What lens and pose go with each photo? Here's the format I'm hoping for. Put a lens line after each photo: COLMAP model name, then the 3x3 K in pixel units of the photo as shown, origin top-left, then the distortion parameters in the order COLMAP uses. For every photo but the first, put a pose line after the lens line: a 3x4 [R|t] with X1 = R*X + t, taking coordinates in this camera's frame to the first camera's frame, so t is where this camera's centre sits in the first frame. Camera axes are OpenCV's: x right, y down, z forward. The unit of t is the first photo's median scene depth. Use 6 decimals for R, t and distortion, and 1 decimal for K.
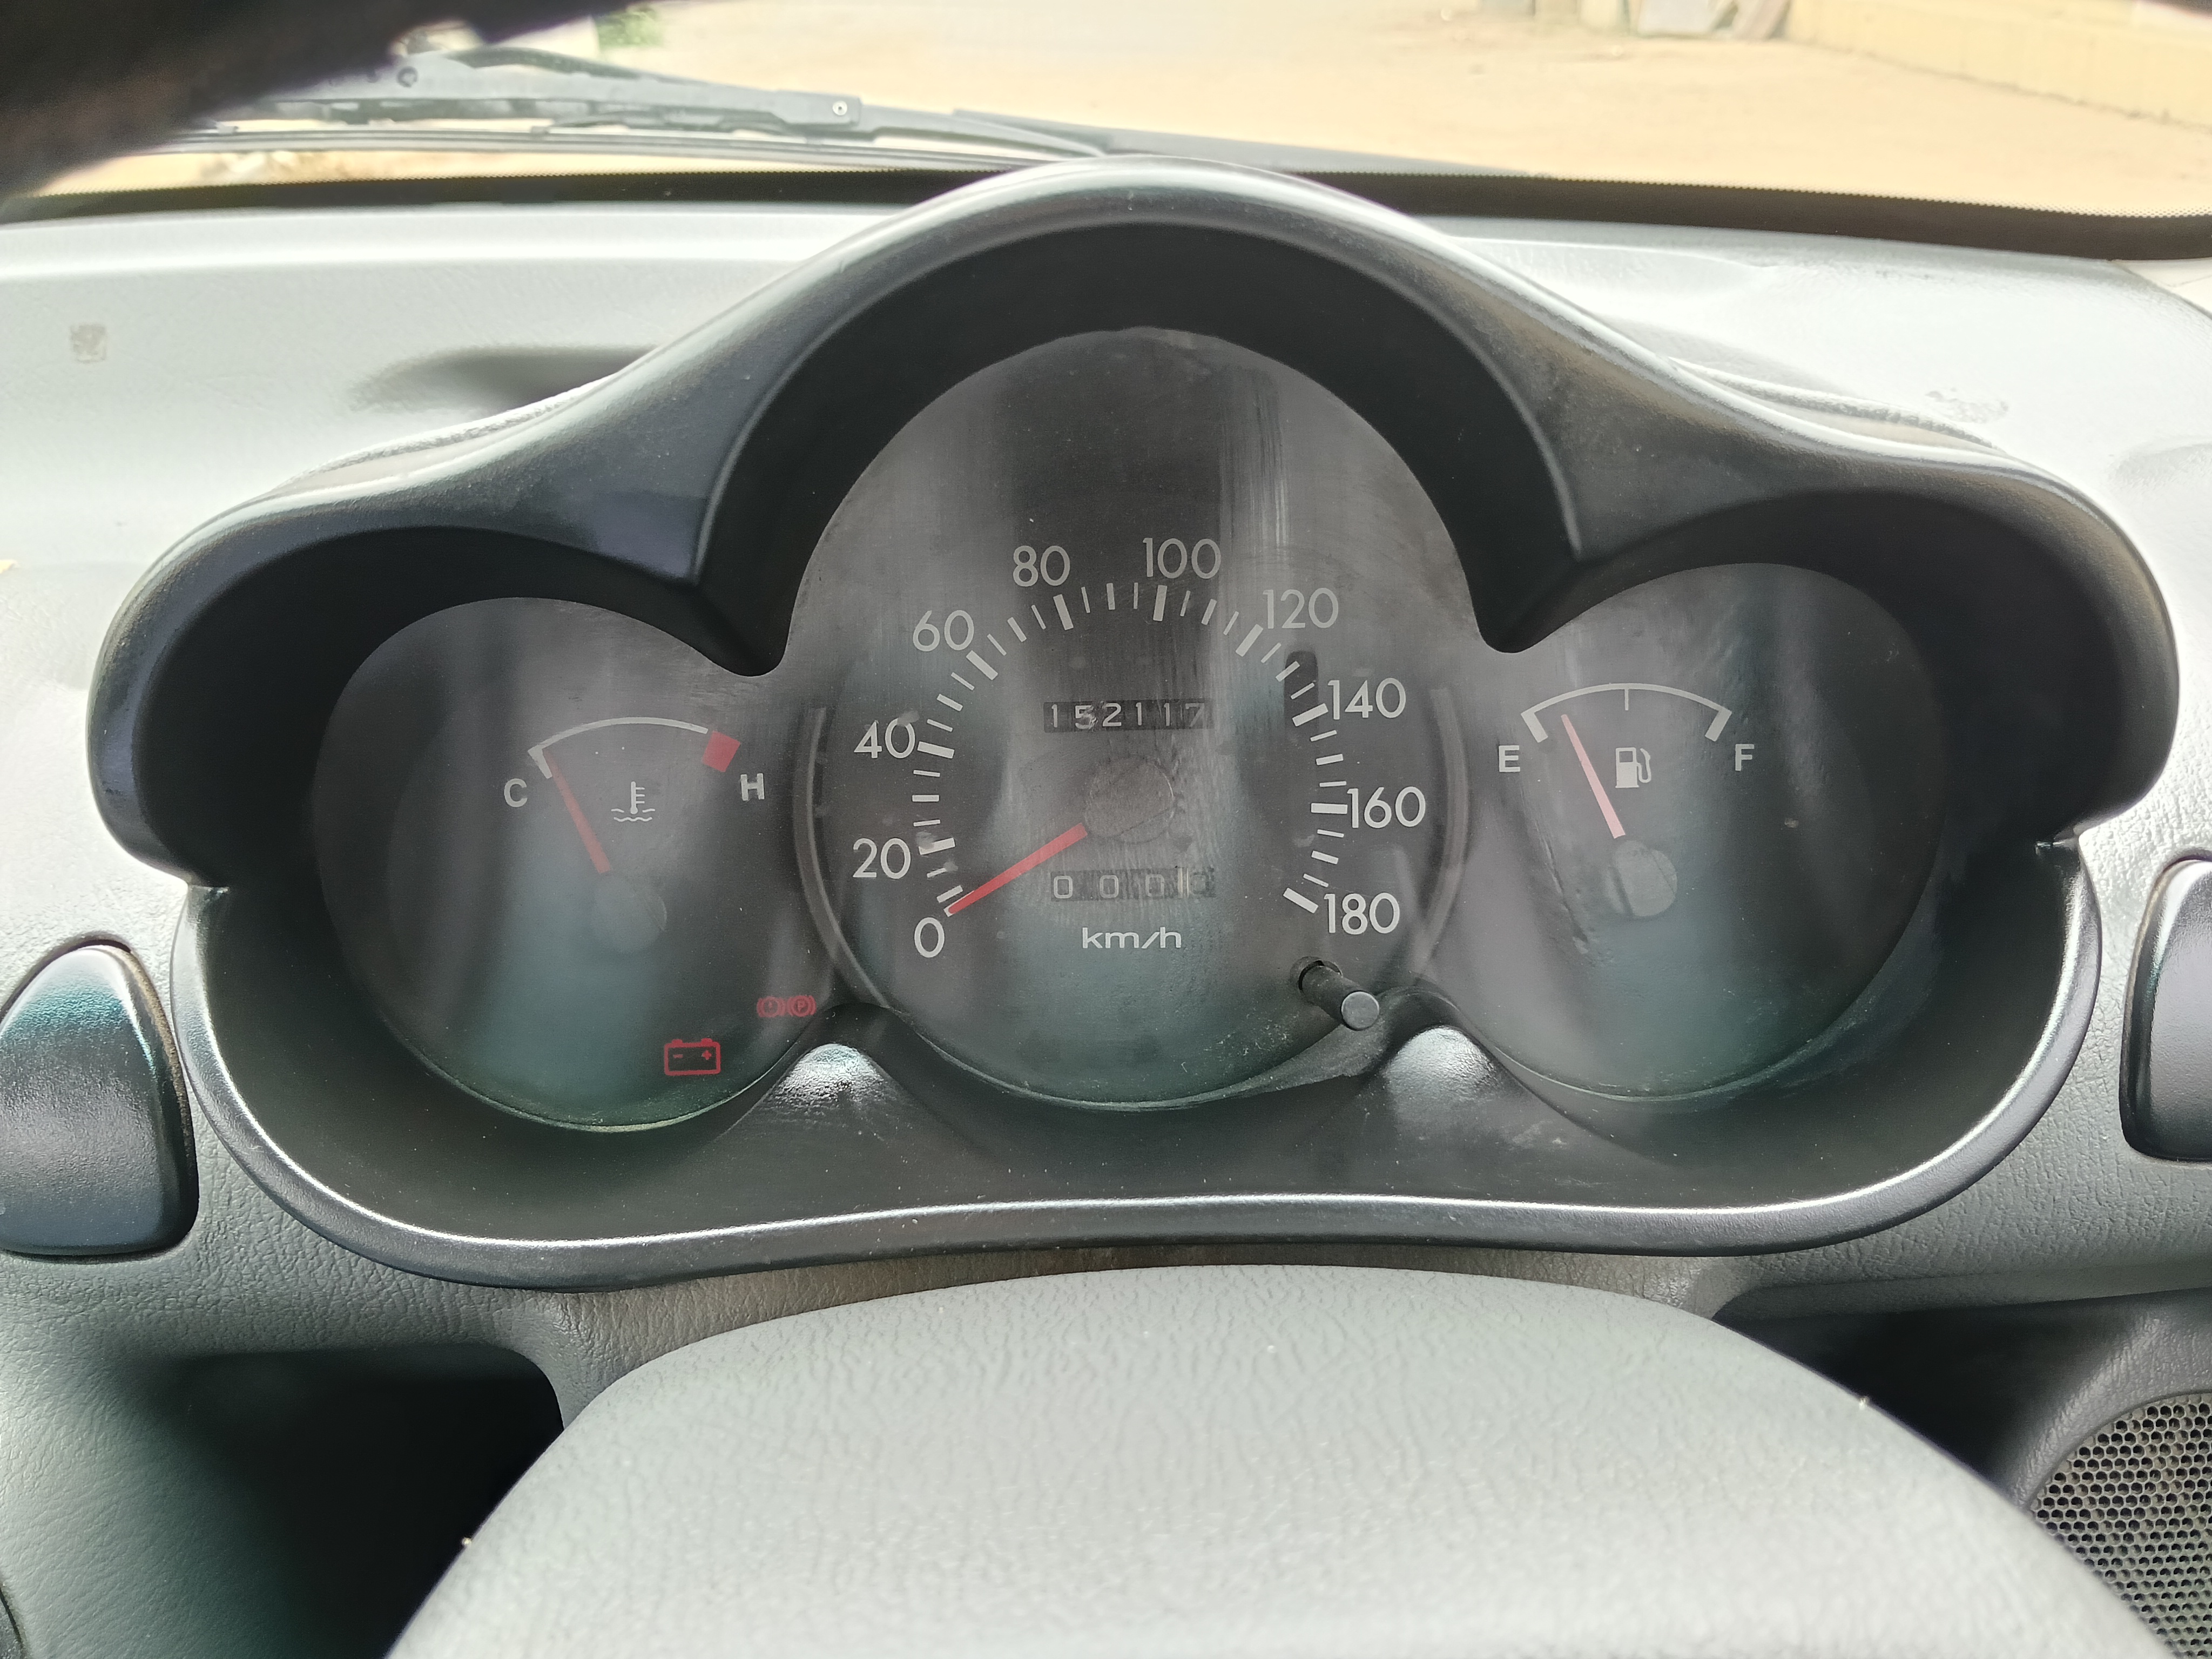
lens RADIAL K [[1811.1, 0, 1106.0], [0, 1811.1, 829.5], [0, 0, 1]] dist [0.046442, -0.135442]
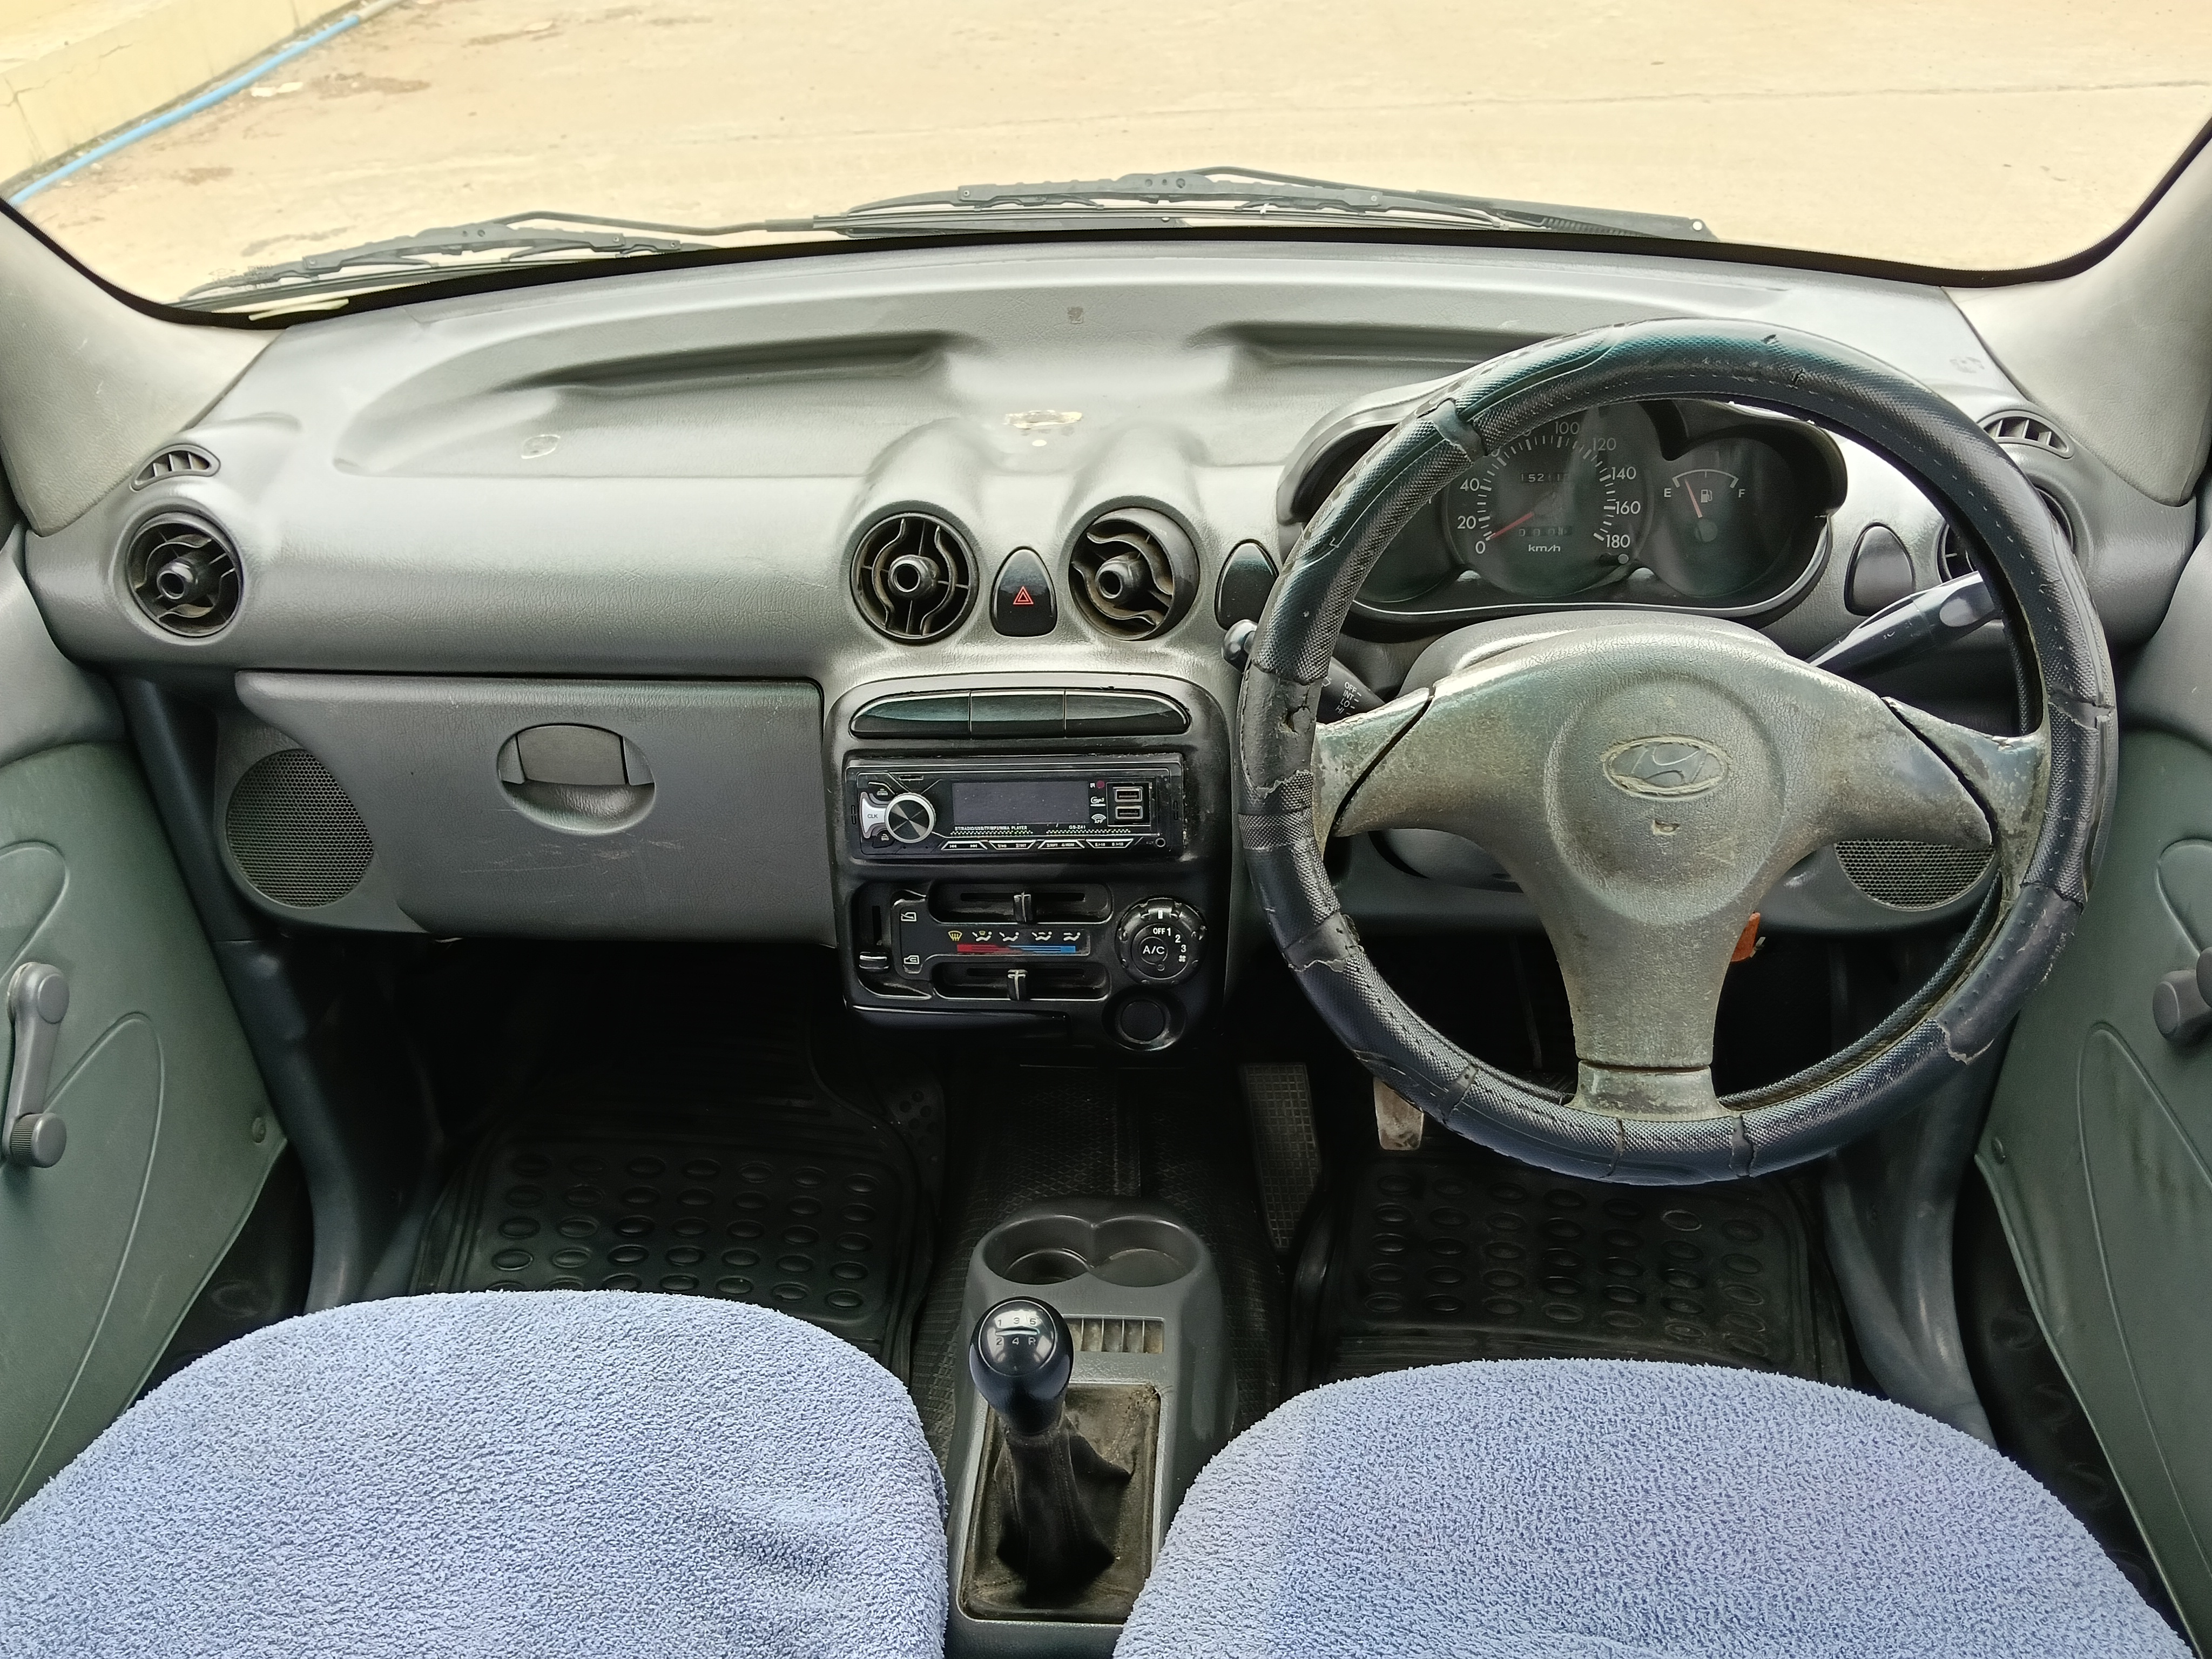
lens RADIAL K [[1811.1, 0, 1106.0], [0, 1811.1, 829.5], [0, 0, 1]] dist [0.046442, -0.135442]
pose [[0.997470, 0.025531, -0.066352, -0.539558], [-0.016787, 0.991484, 0.129145, 0.152578], [0.069084, -0.127704, 0.989403, -2.324513]]
